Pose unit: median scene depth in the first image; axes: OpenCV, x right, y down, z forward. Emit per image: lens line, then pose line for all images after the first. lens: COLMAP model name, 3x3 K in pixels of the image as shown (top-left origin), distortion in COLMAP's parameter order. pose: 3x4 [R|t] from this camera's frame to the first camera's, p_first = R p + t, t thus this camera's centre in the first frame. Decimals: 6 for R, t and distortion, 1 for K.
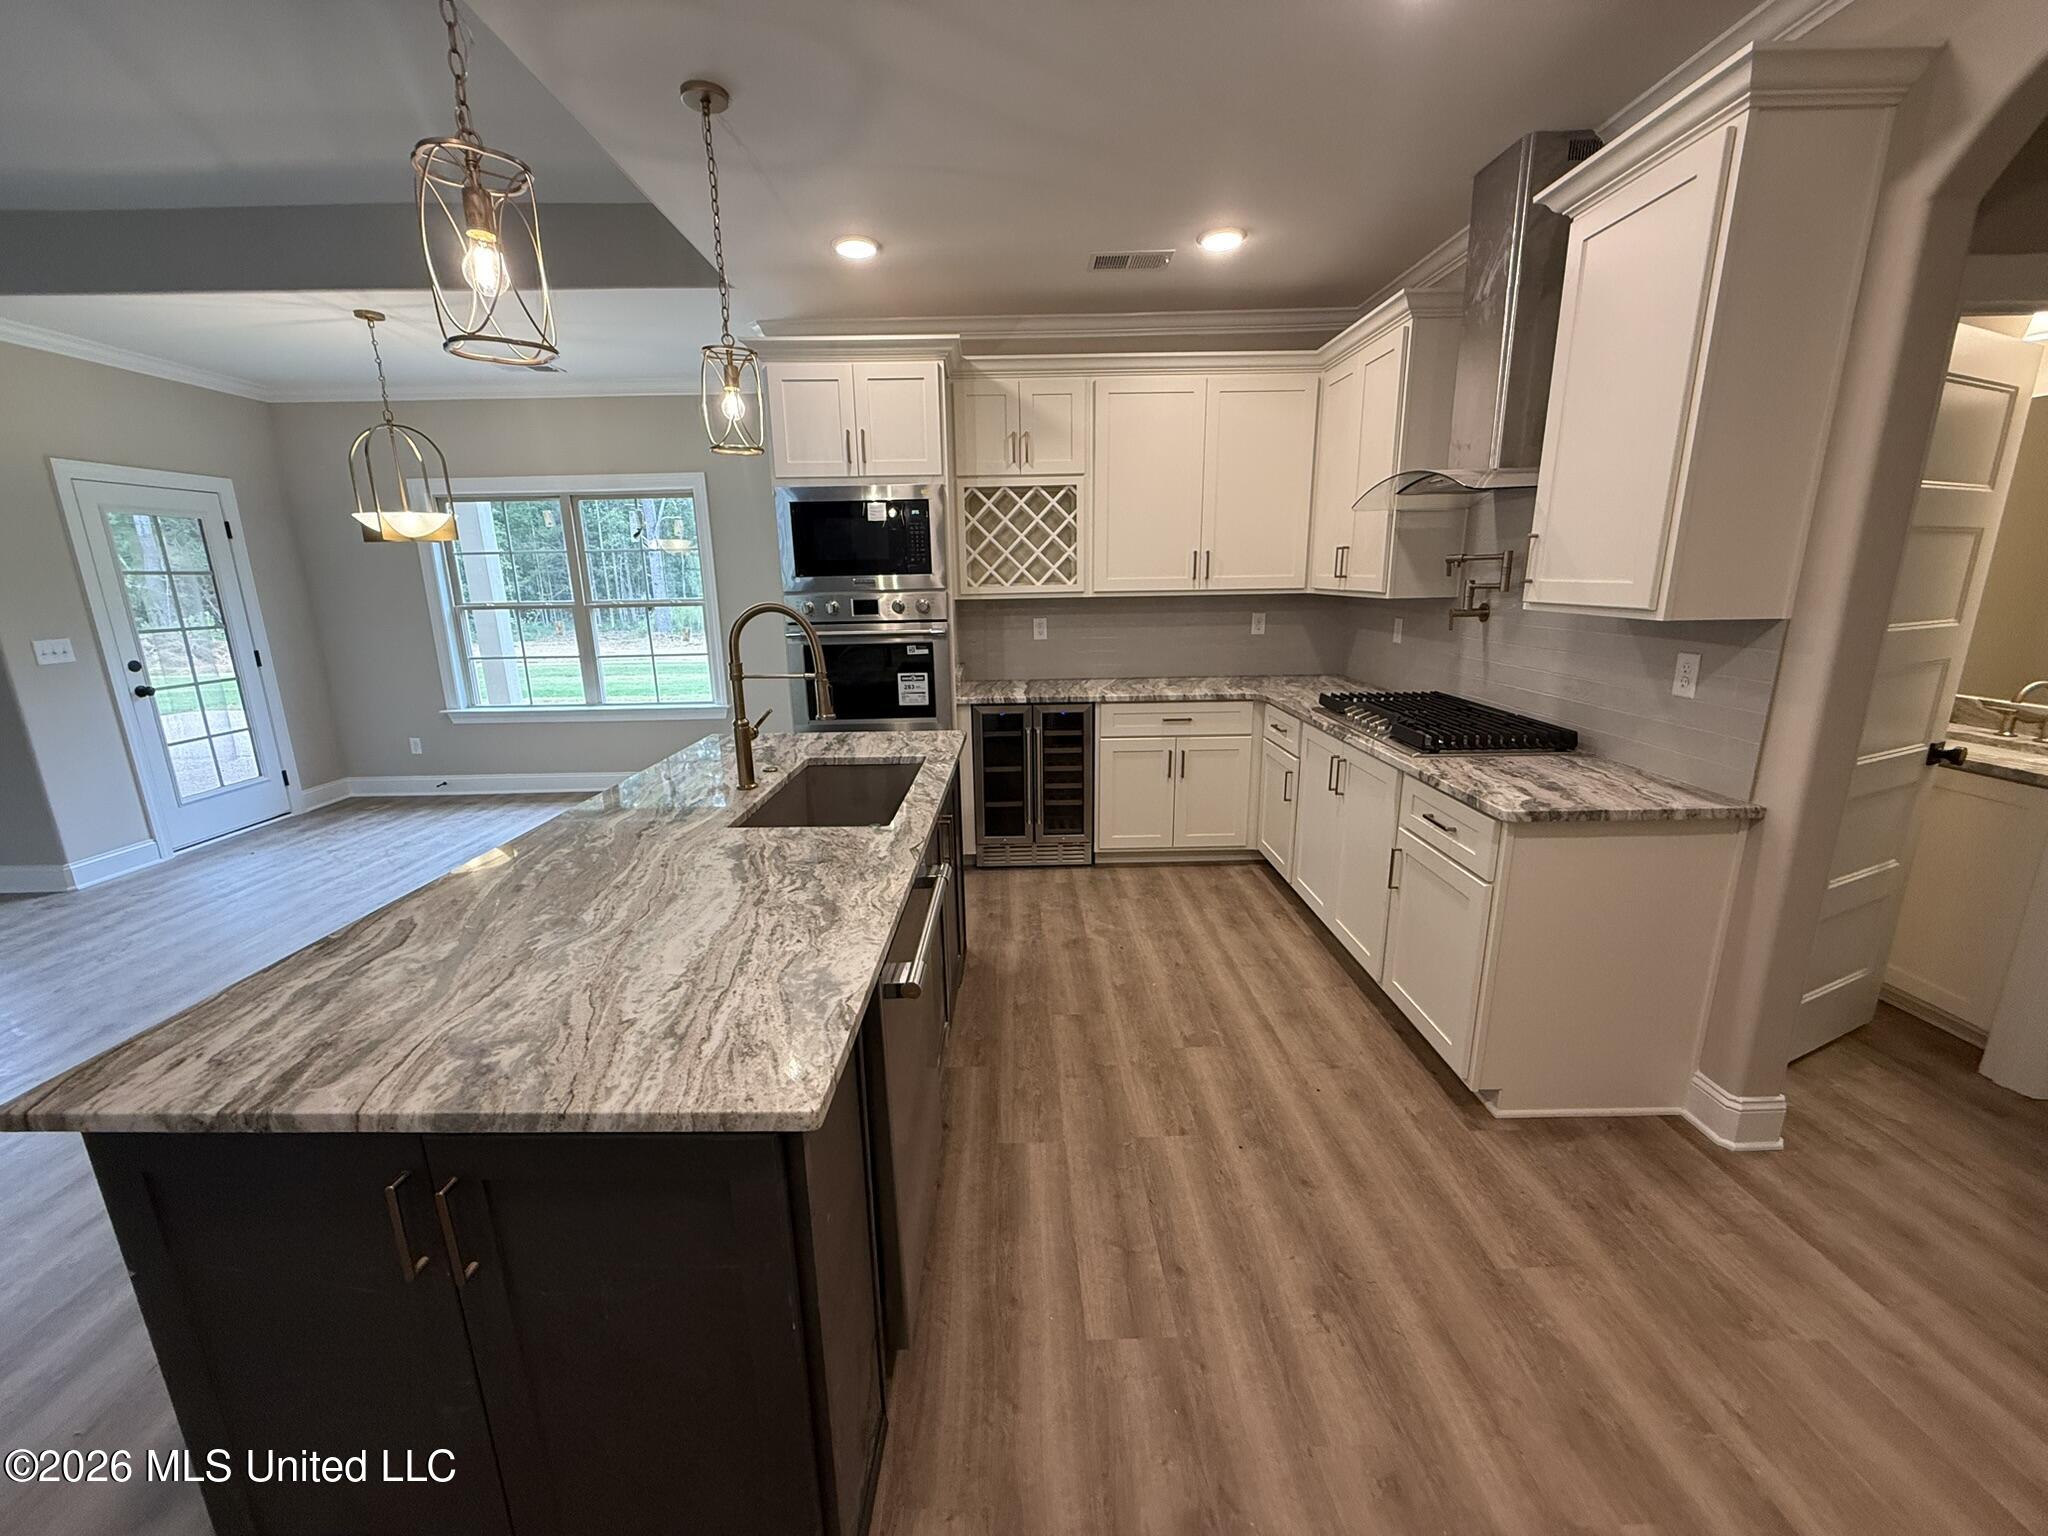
lens RADIAL K [[811.5, 0, 1018.4], [0, 811.5, 769.6], [0, 0, 1]] dist [0.000131, -0.000096]
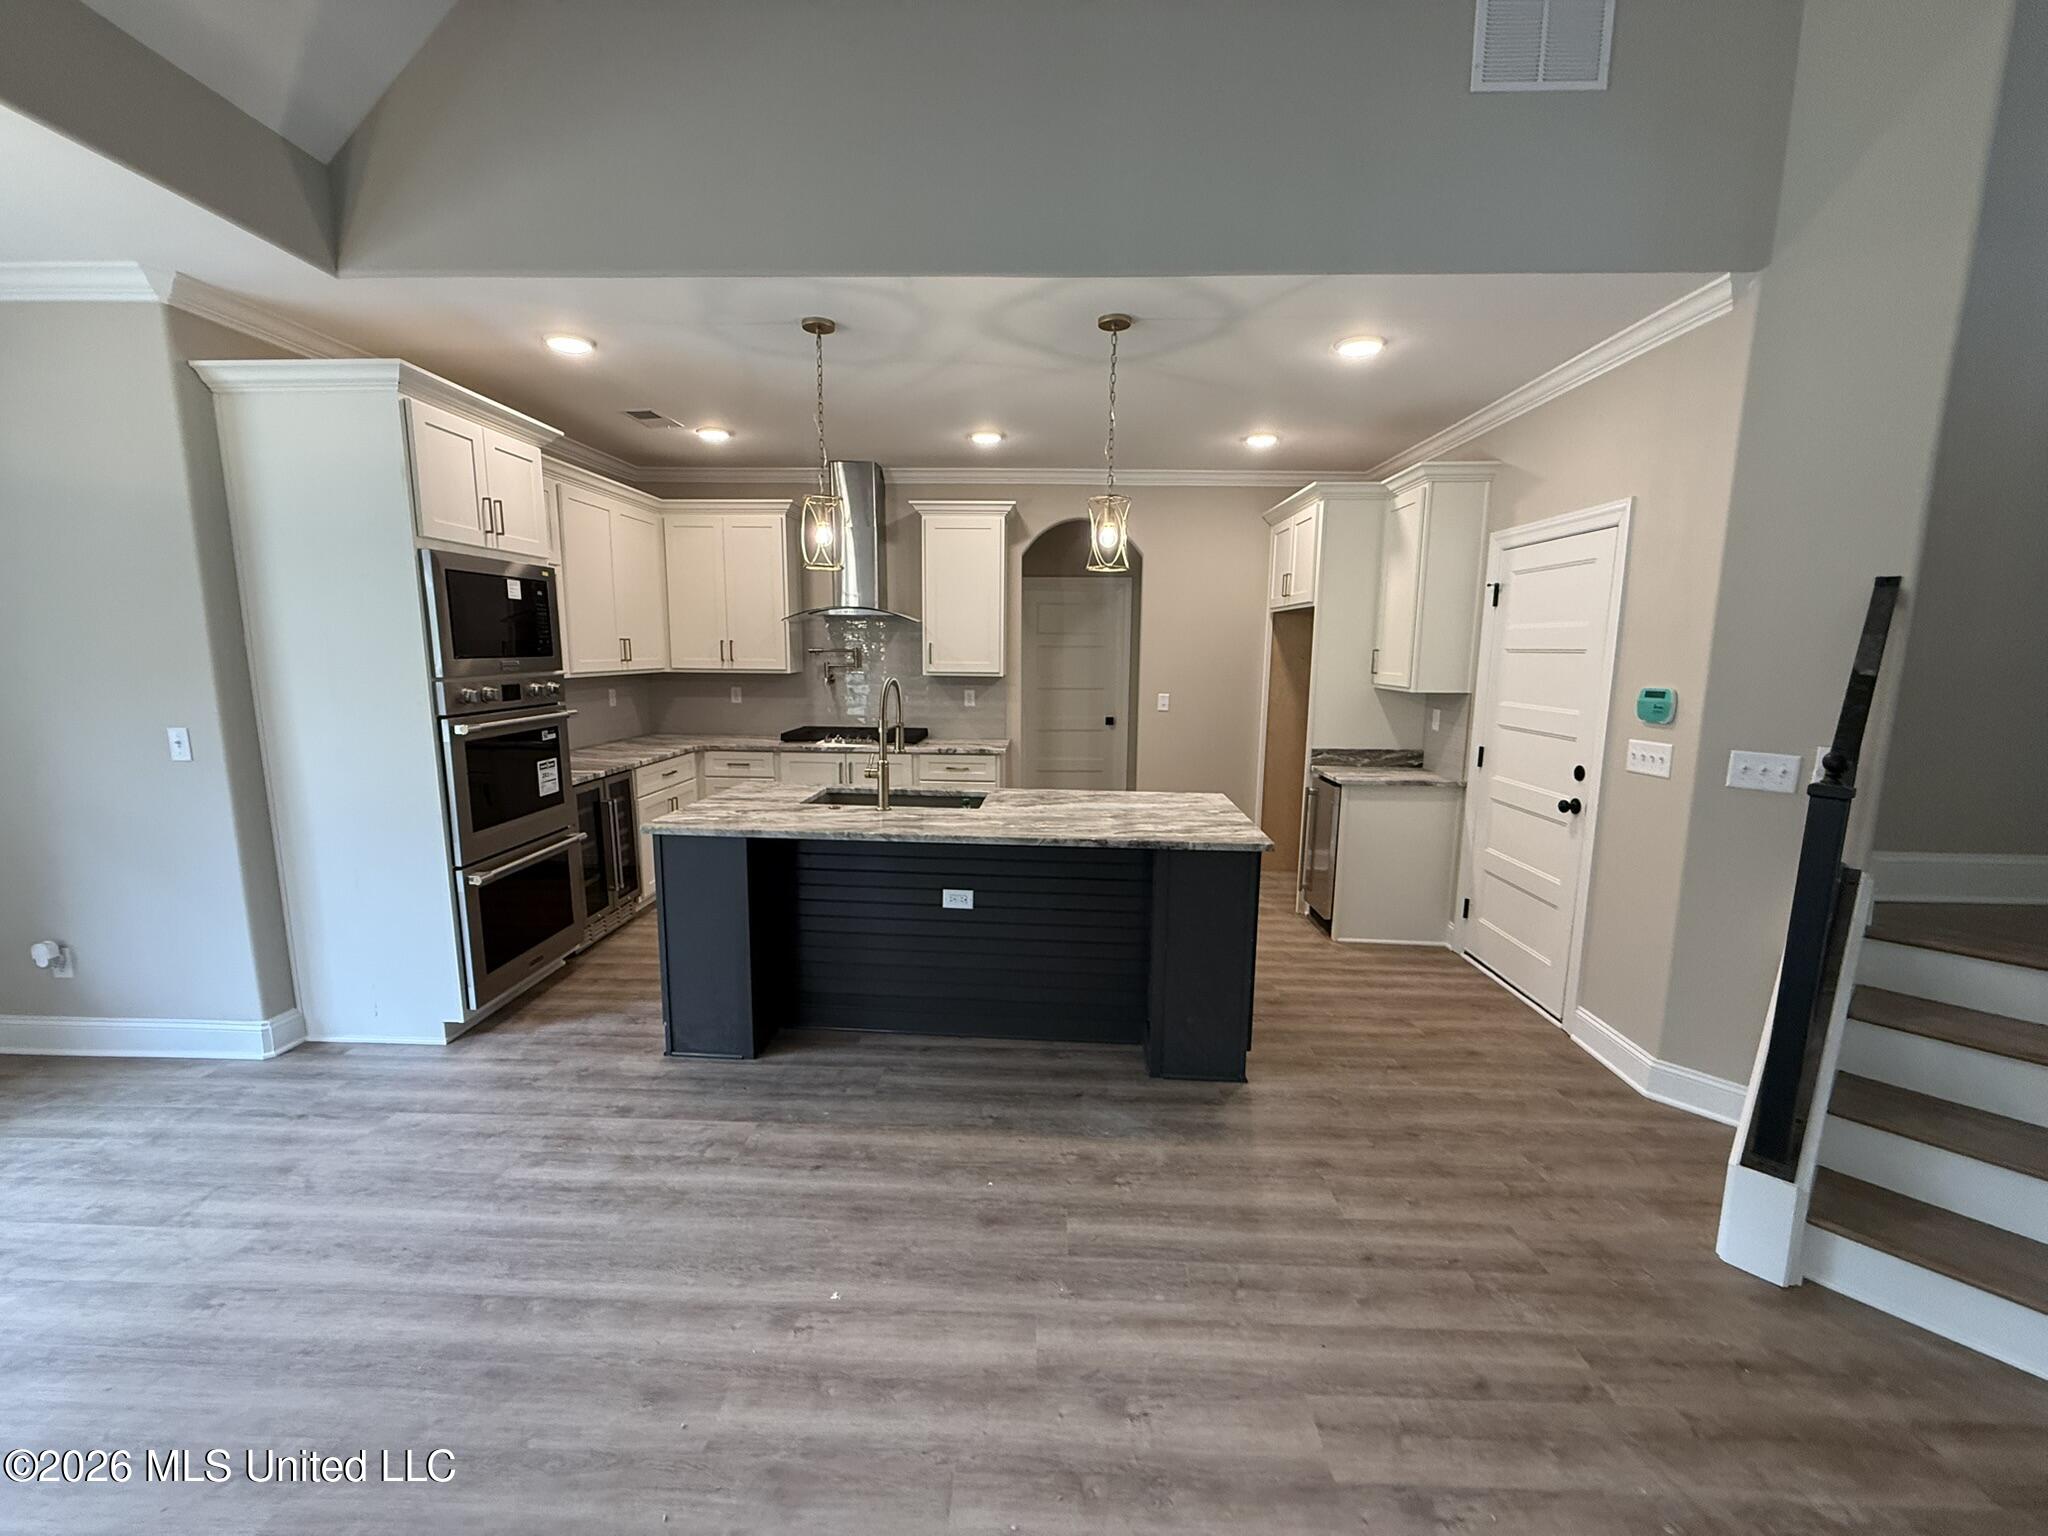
lens RADIAL K [[811.5, 0, 1015.3], [0, 811.5, 770.0], [0, 0, 1]] dist [0.000131, -0.000096]
pose [[0.054585, -0.131746, 0.989779, -1.038435], [0.226601, 0.967029, 0.116221, -0.094909], [-0.972457, 0.217942, 0.082639, 0.401995]]
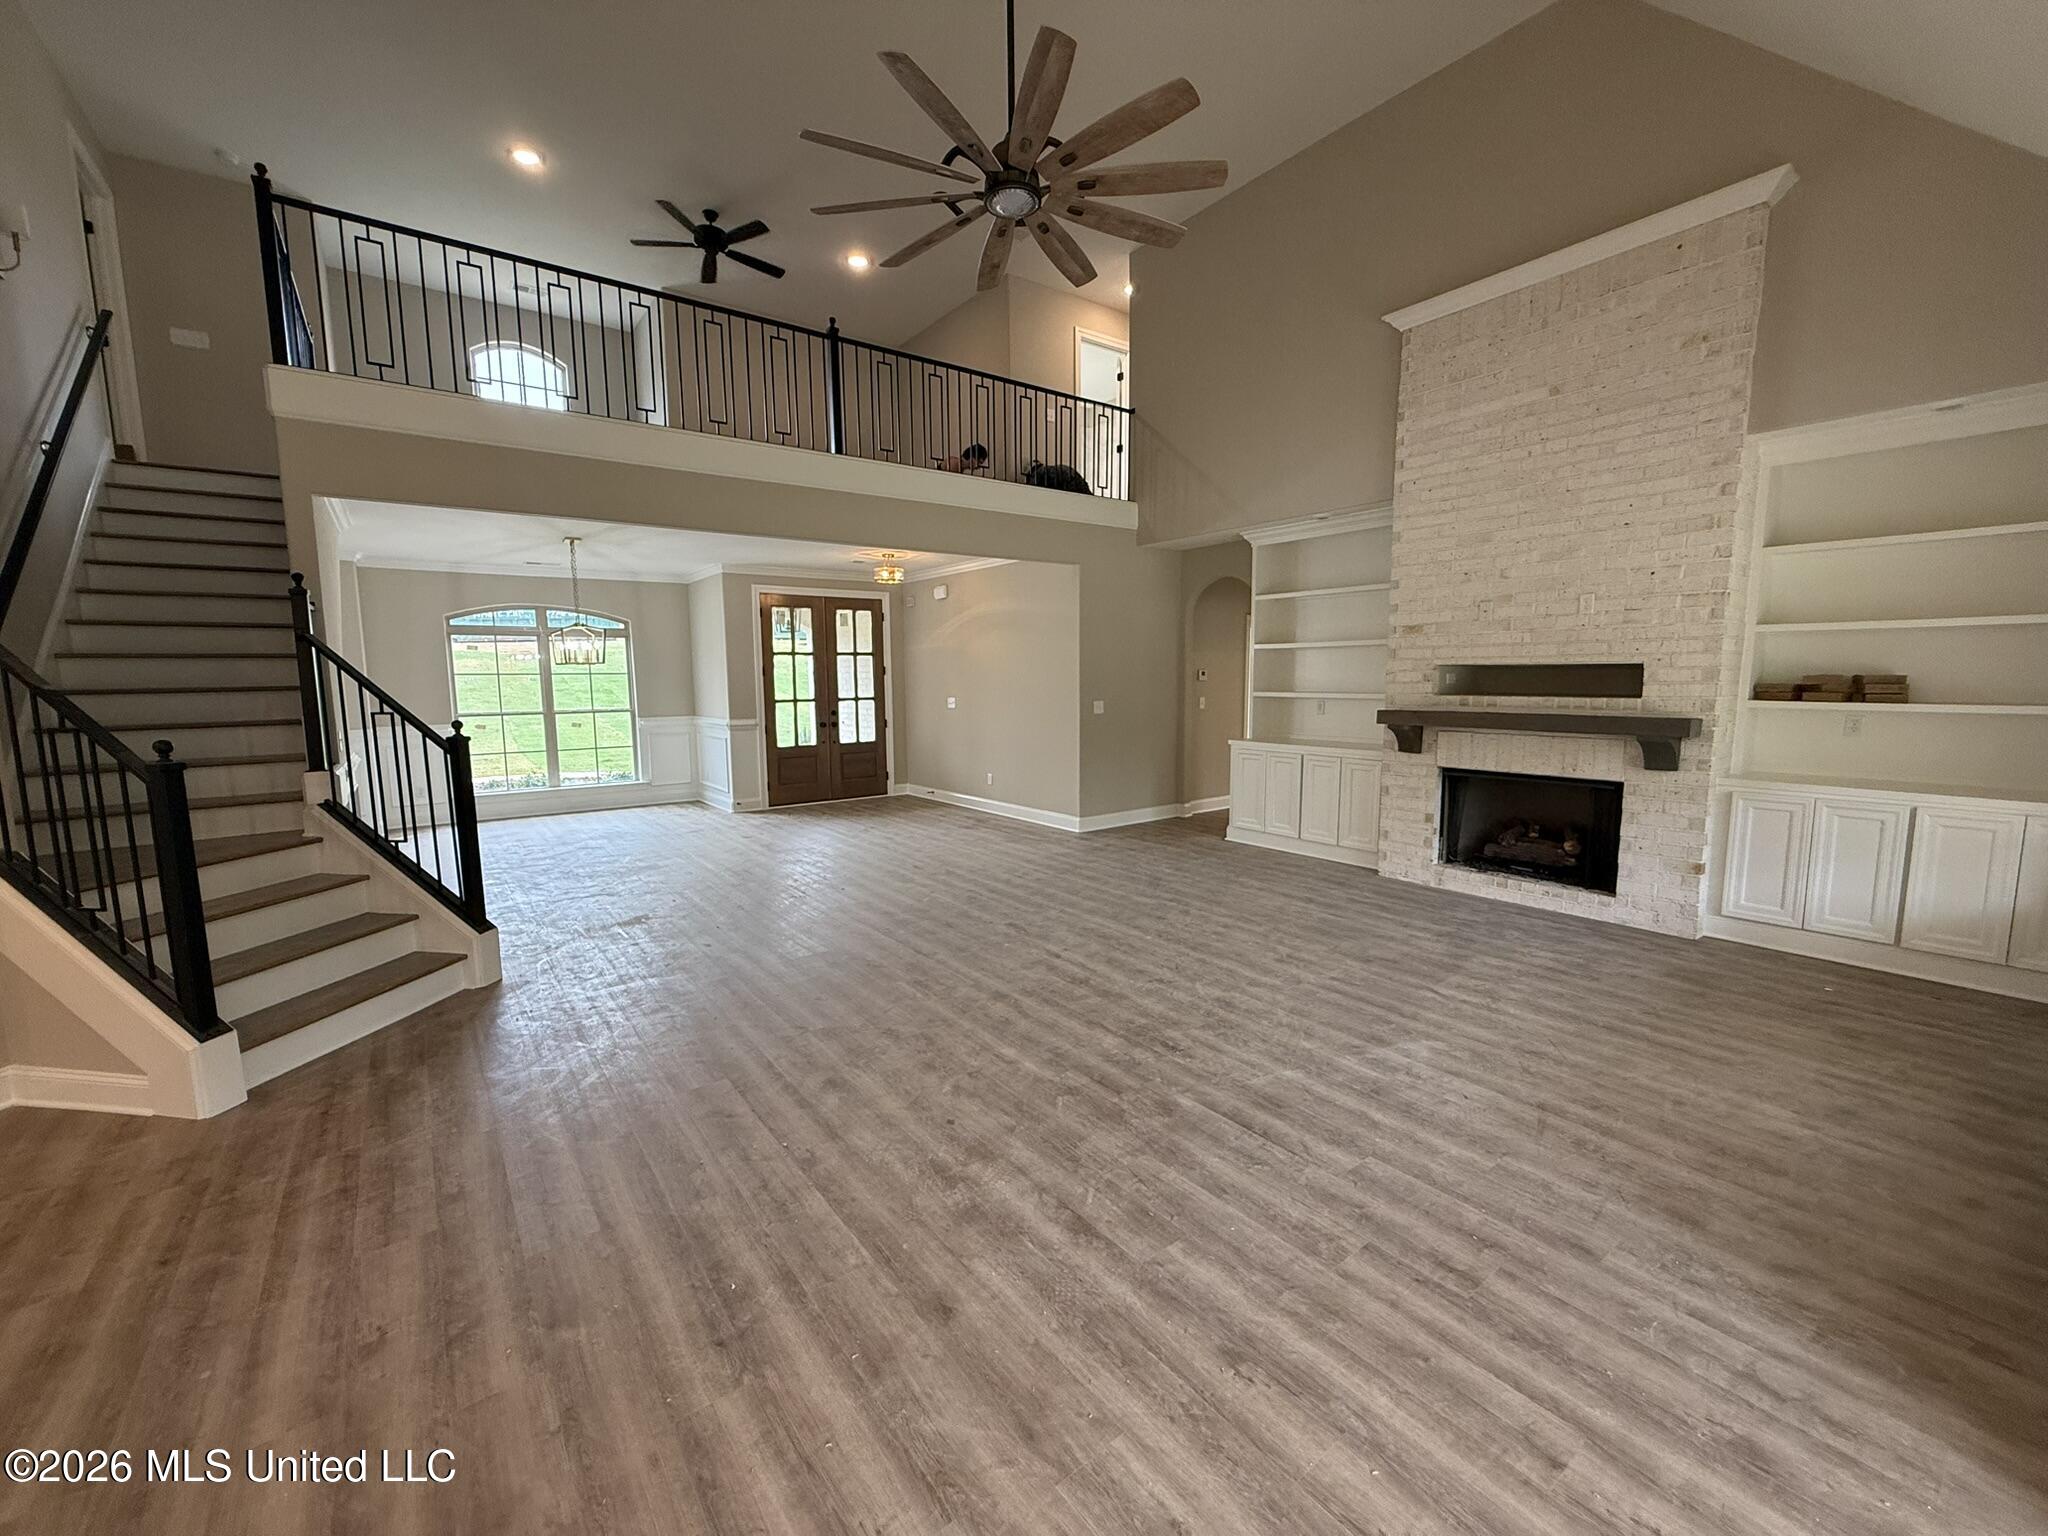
lens RADIAL K [[811.5, 0, 1019.2], [0, 811.5, 772.1], [0, 0, 1]] dist [0.000131, -0.000096]
pose [[-0.808958, 0.095445, -0.580067, -0.712044], [-0.117825, 0.940385, 0.319050, -0.226741], [0.575938, 0.326444, -0.749486, 0.939405]]
